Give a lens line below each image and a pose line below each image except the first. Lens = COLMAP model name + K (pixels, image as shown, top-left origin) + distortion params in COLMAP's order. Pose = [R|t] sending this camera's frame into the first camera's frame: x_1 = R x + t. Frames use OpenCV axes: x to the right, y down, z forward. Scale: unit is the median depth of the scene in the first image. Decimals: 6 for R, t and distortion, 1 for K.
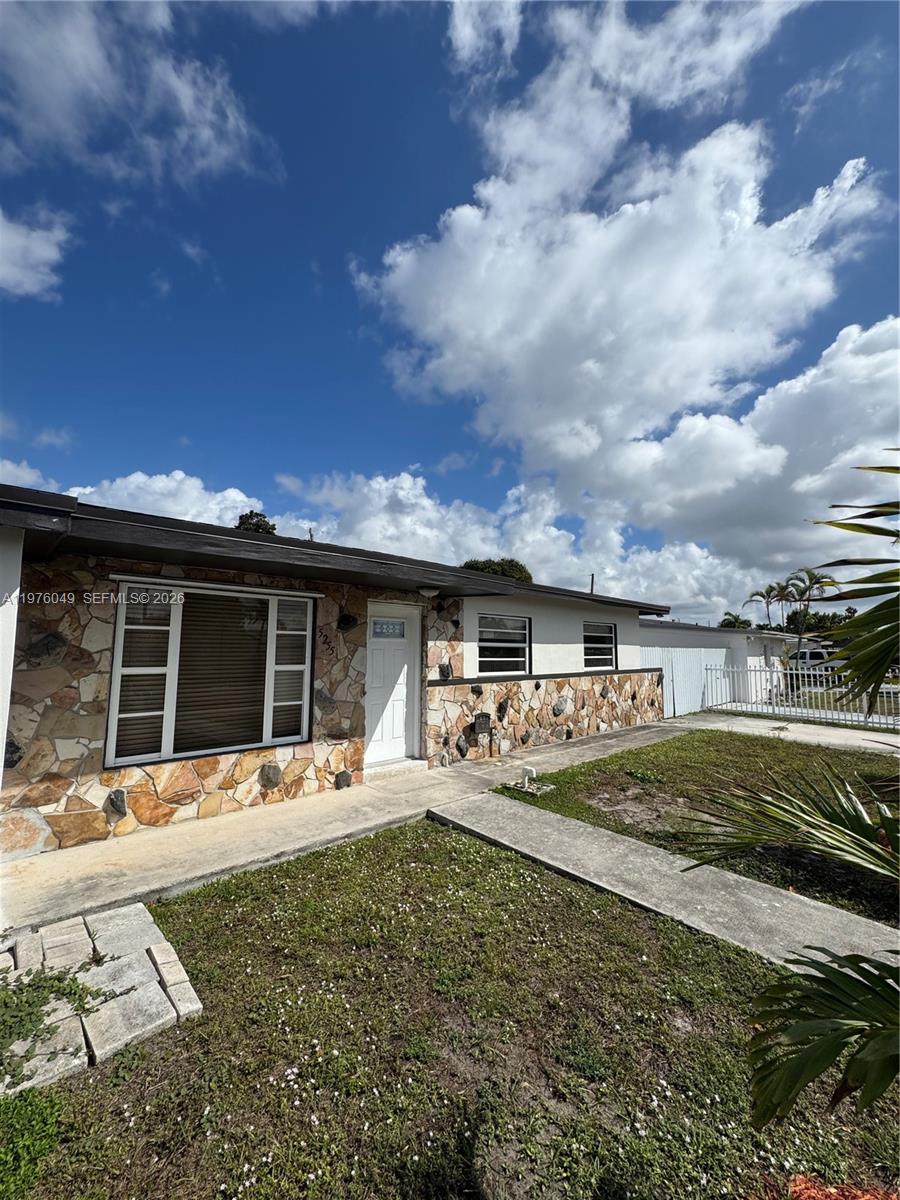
lens RADIAL K [[480.9, 0, 450.0], [0, 480.9, 600.0], [0, 0, 1]] dist [-0.002558, 0.000281]
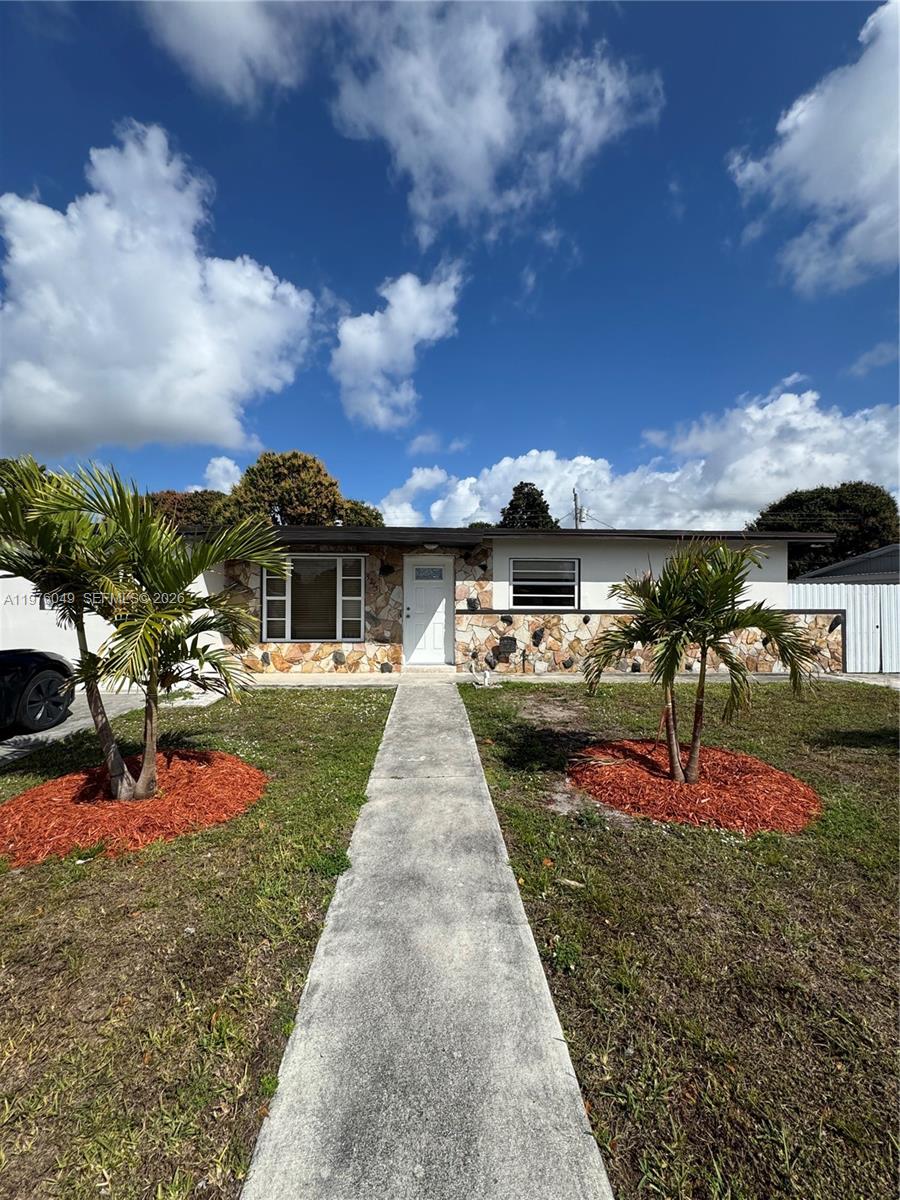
lens RADIAL K [[480.5, 0, 515.5], [0, 480.5, 600.7], [0, 0, 1]] dist [0.001336, 0.000237]
pose [[0.755674, -0.006522, -0.654915, 0.919180], [0.070723, 0.994916, 0.071697, 0.051361], [0.651118, -0.100498, 0.752294, 0.072552]]
